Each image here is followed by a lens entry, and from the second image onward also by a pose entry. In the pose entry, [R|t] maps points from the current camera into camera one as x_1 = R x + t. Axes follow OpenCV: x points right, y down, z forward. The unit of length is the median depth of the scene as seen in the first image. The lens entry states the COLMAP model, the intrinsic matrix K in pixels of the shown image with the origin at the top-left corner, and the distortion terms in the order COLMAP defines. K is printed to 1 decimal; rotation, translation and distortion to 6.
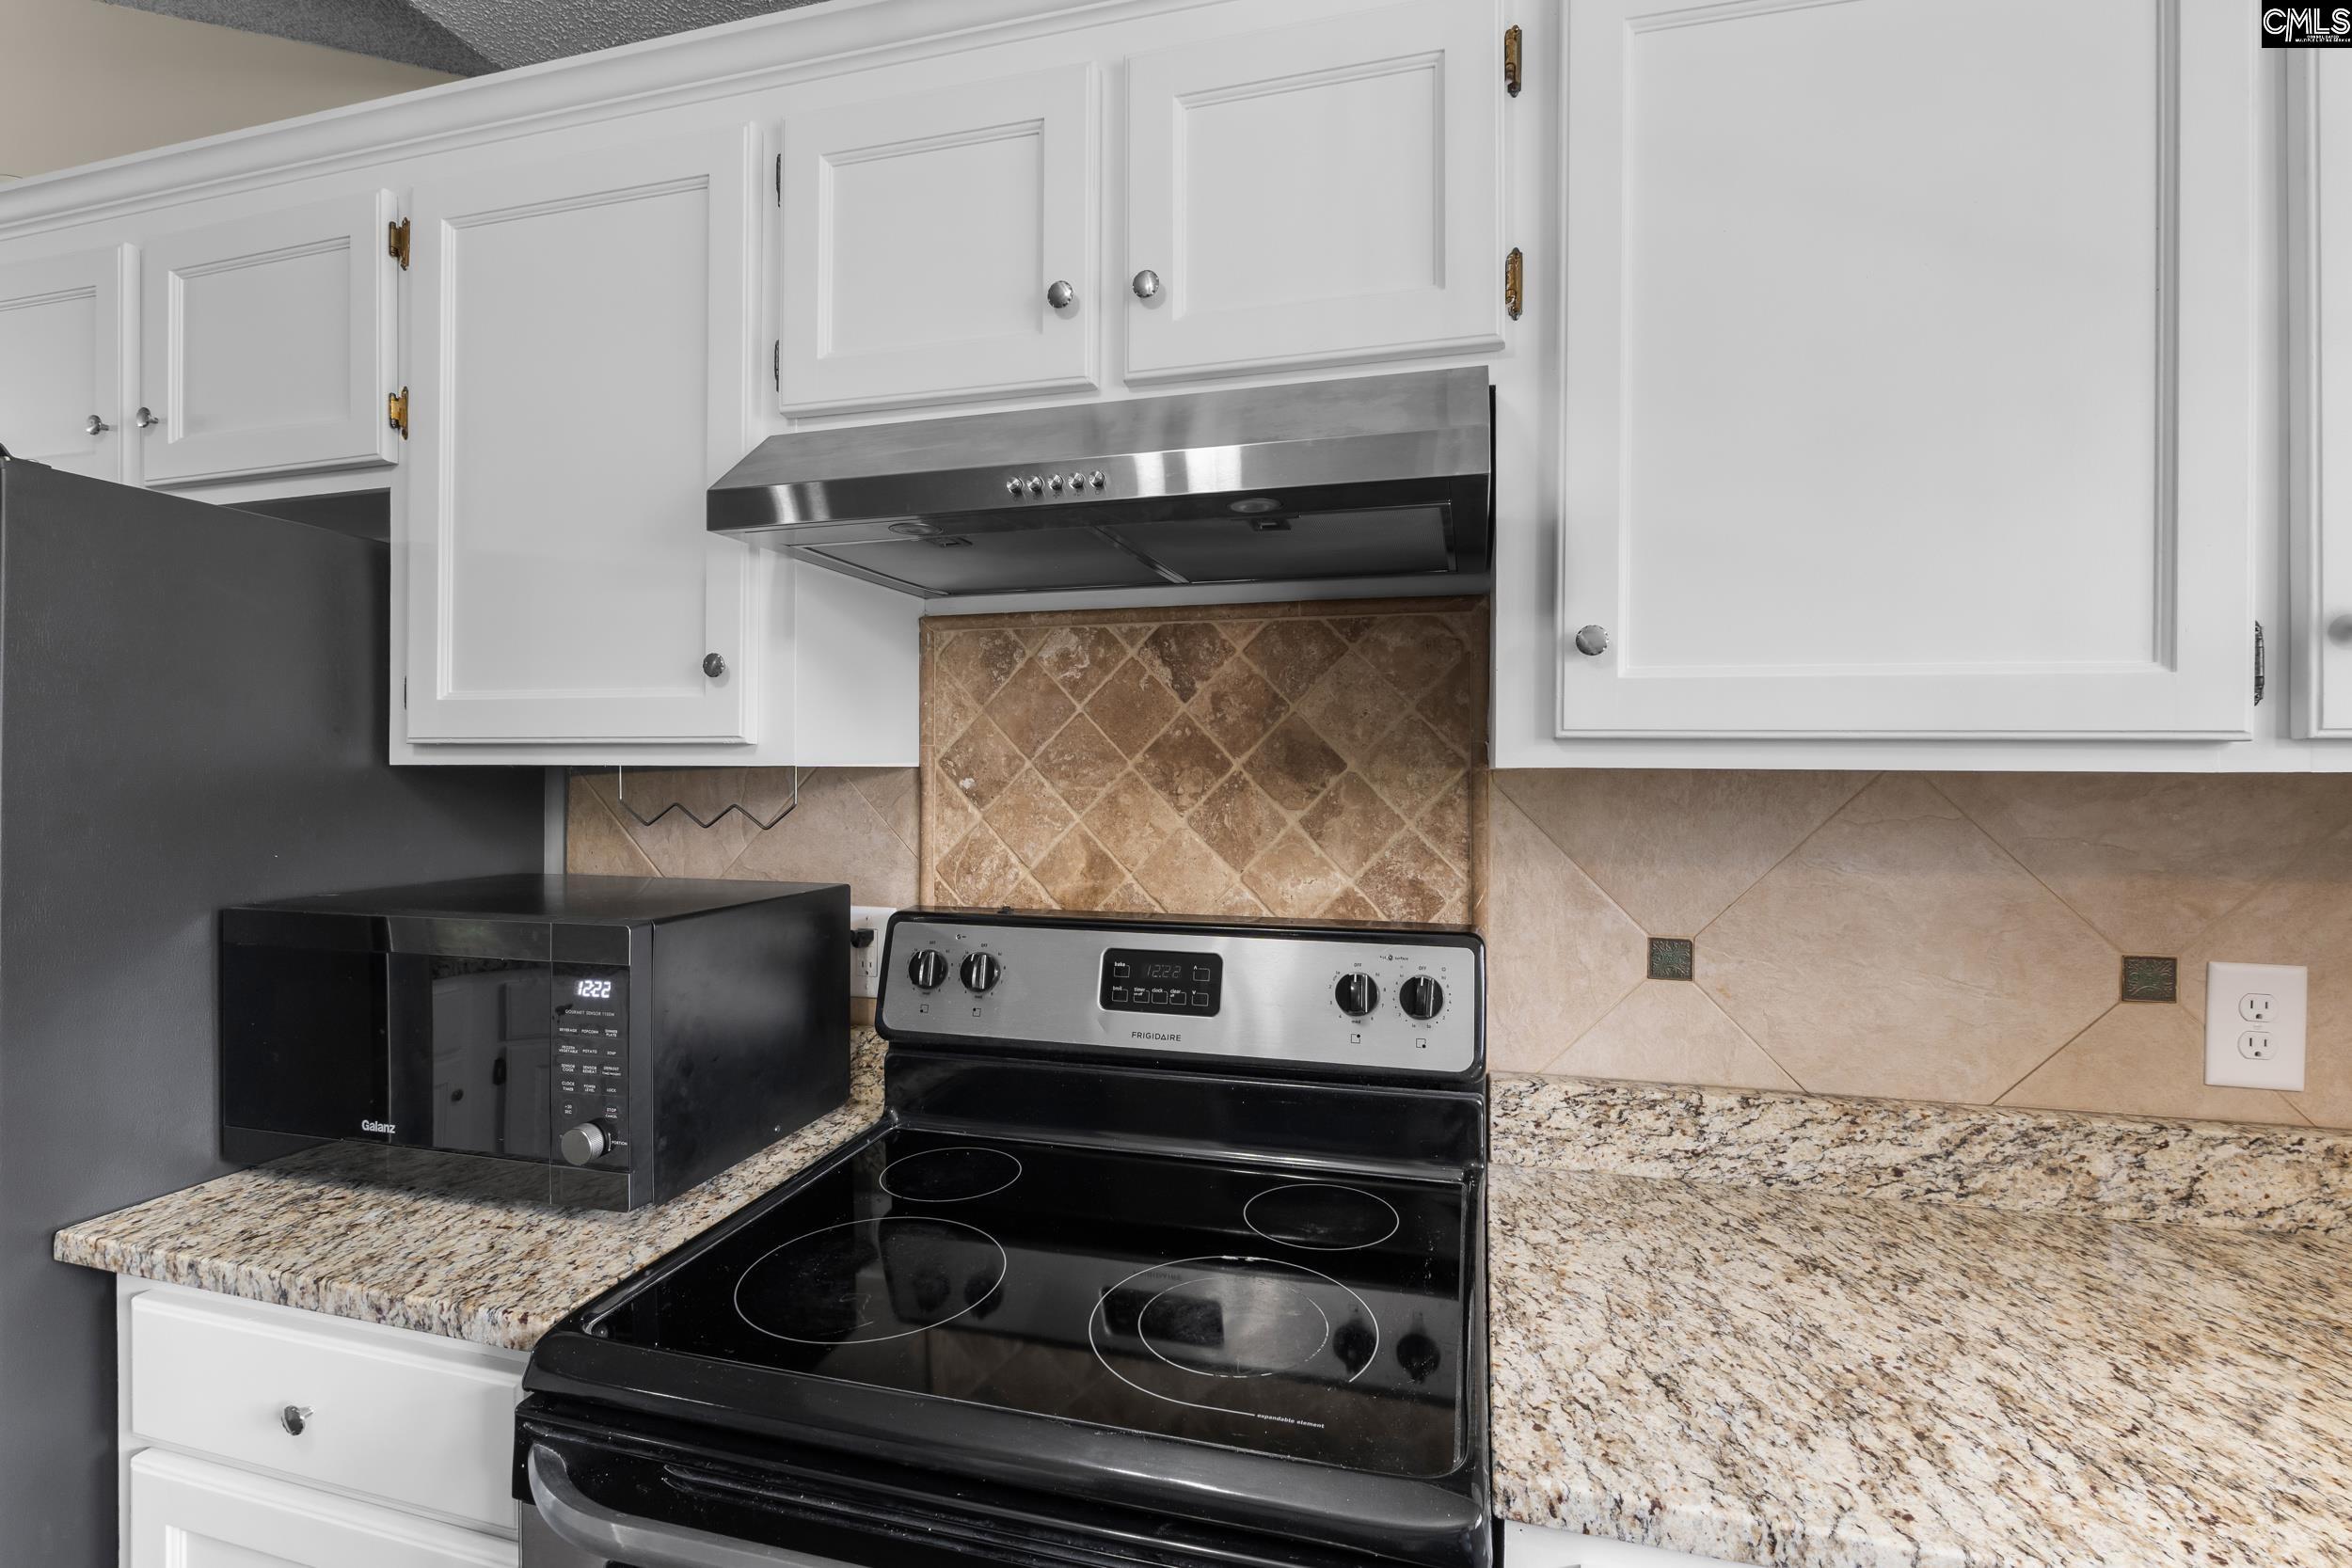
lens RADIAL K [[1080.7, 0, 1171.9], [0, 1080.7, 771.7], [0, 0, 1]] dist [-0.015590, 0.000777]
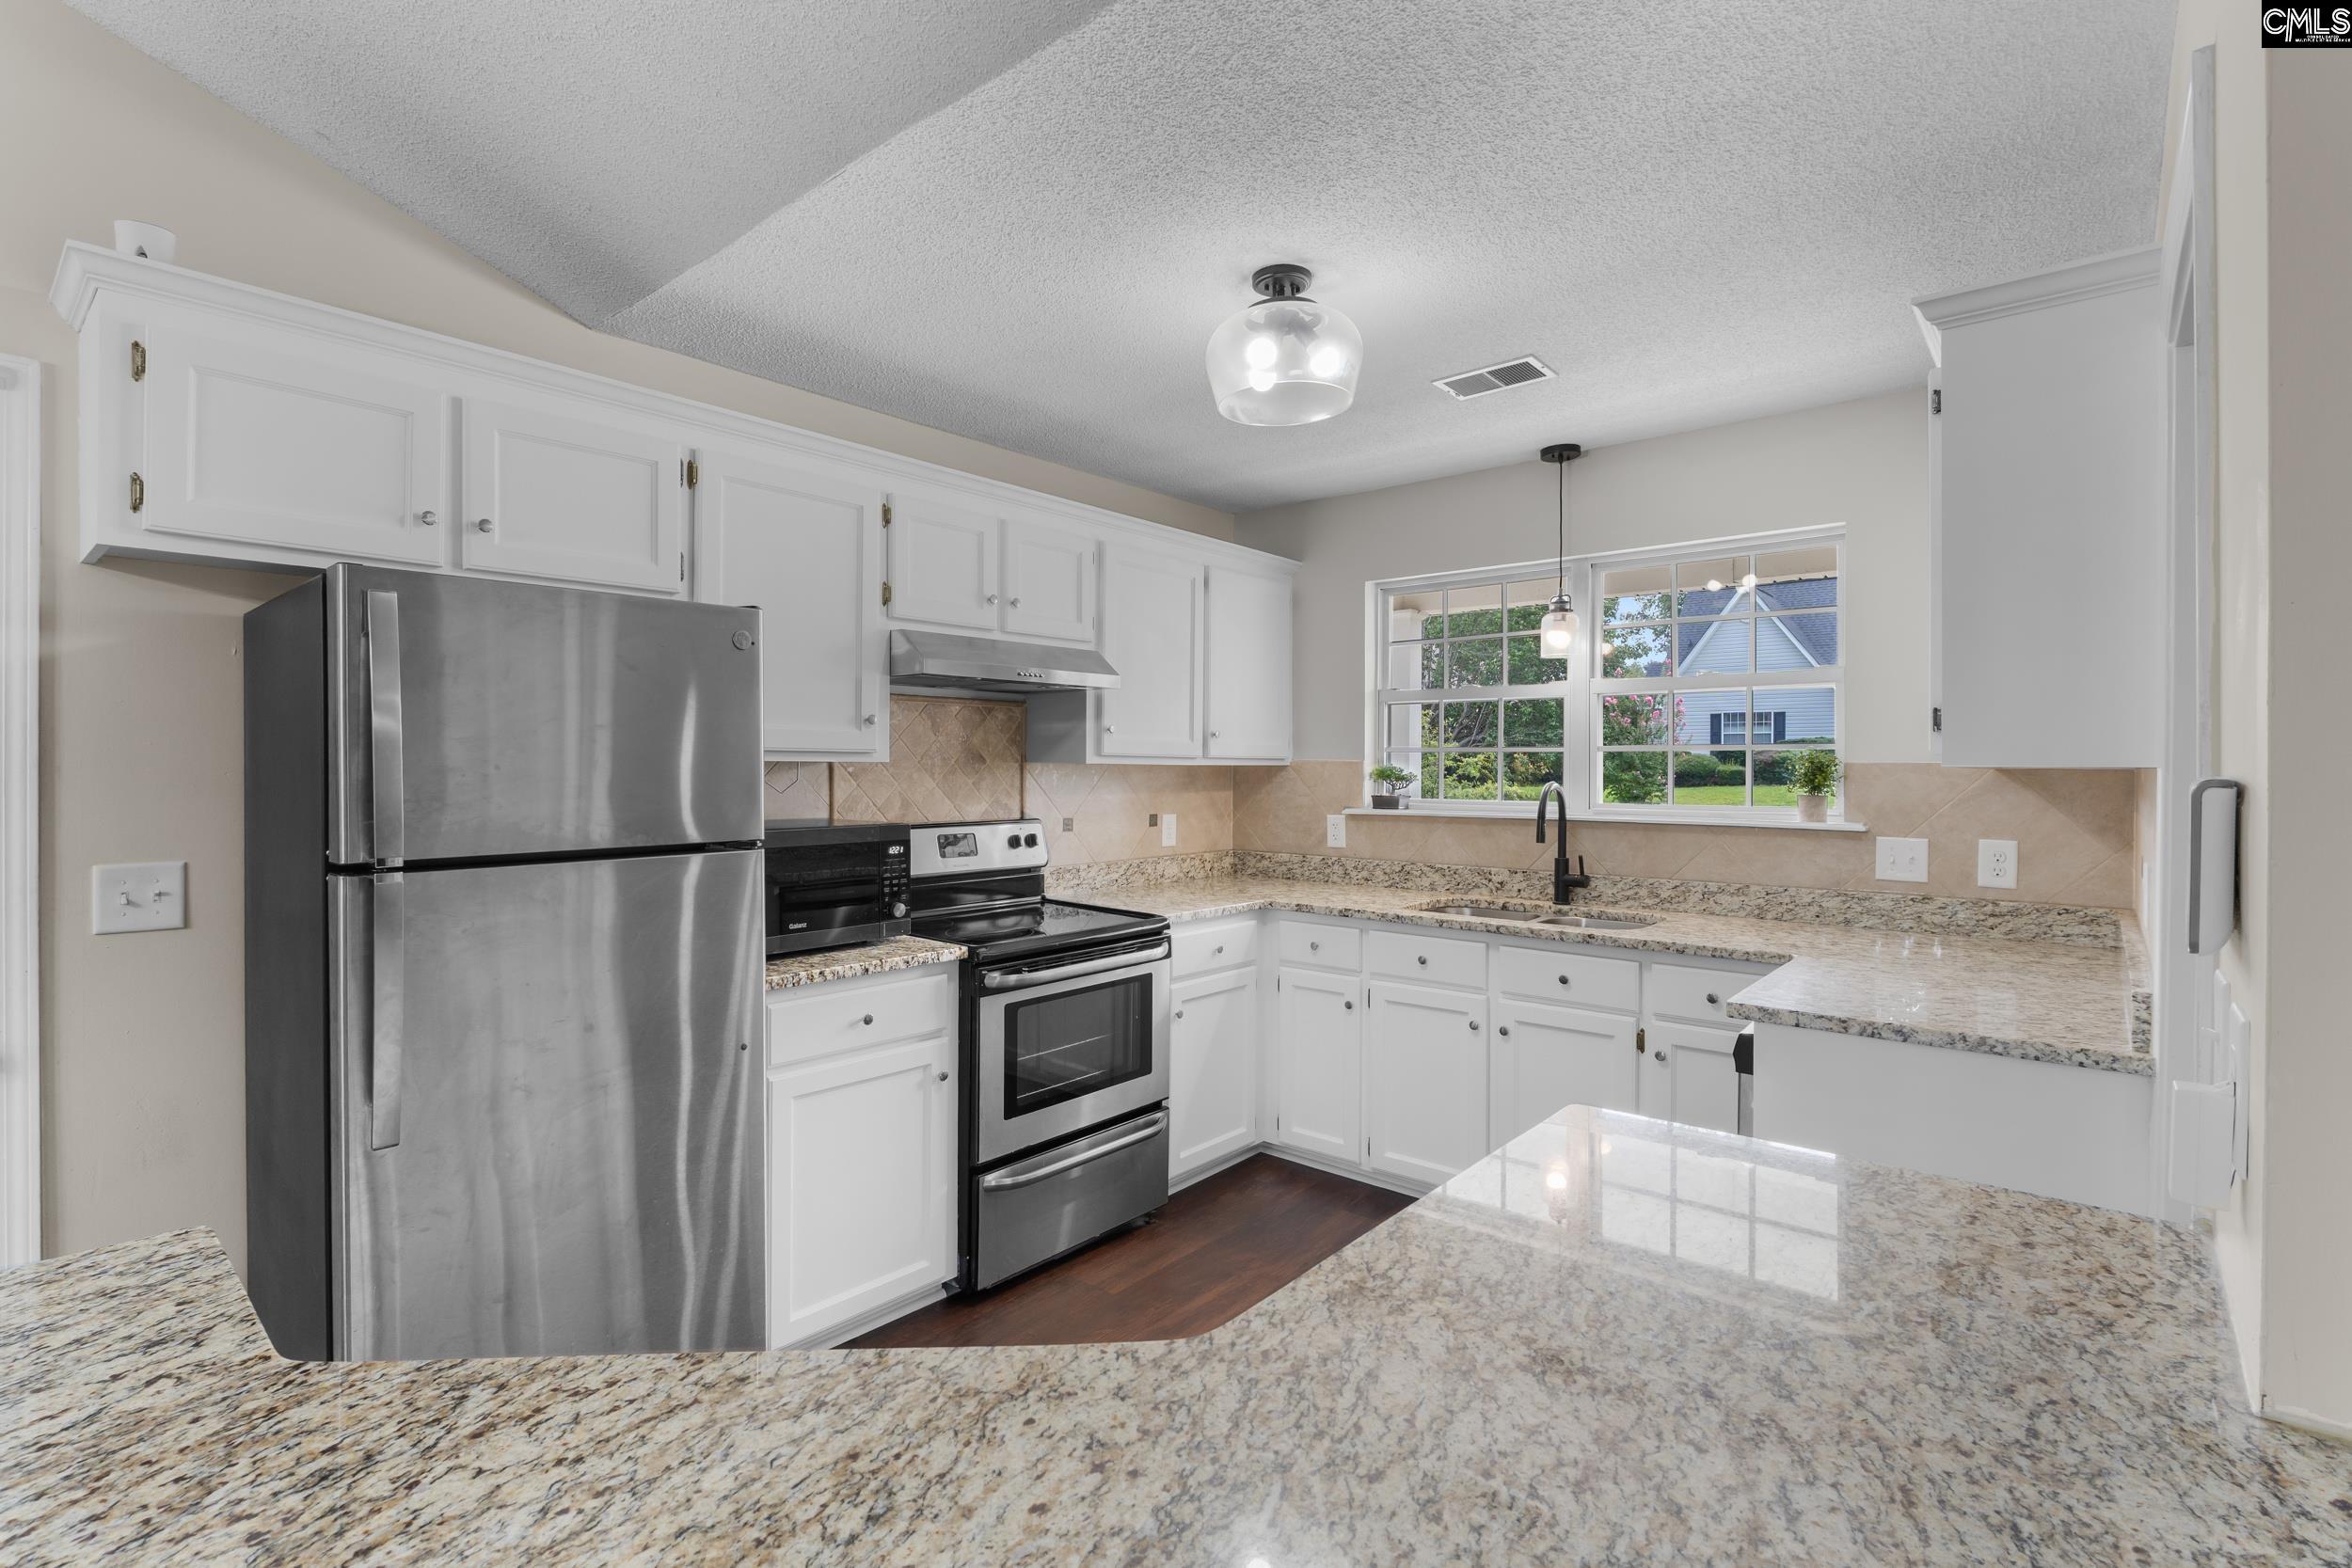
lens RADIAL K [[1080.7, 0, 1173.6], [0, 1080.7, 776.6], [0, 0, 1]] dist [-0.015590, 0.000777]
pose [[0.416321, -0.009692, 0.909166, -2.240593], [-0.004000, 0.999914, 0.012492, -0.004829], [-0.909209, -0.008837, 0.416247, -0.572915]]
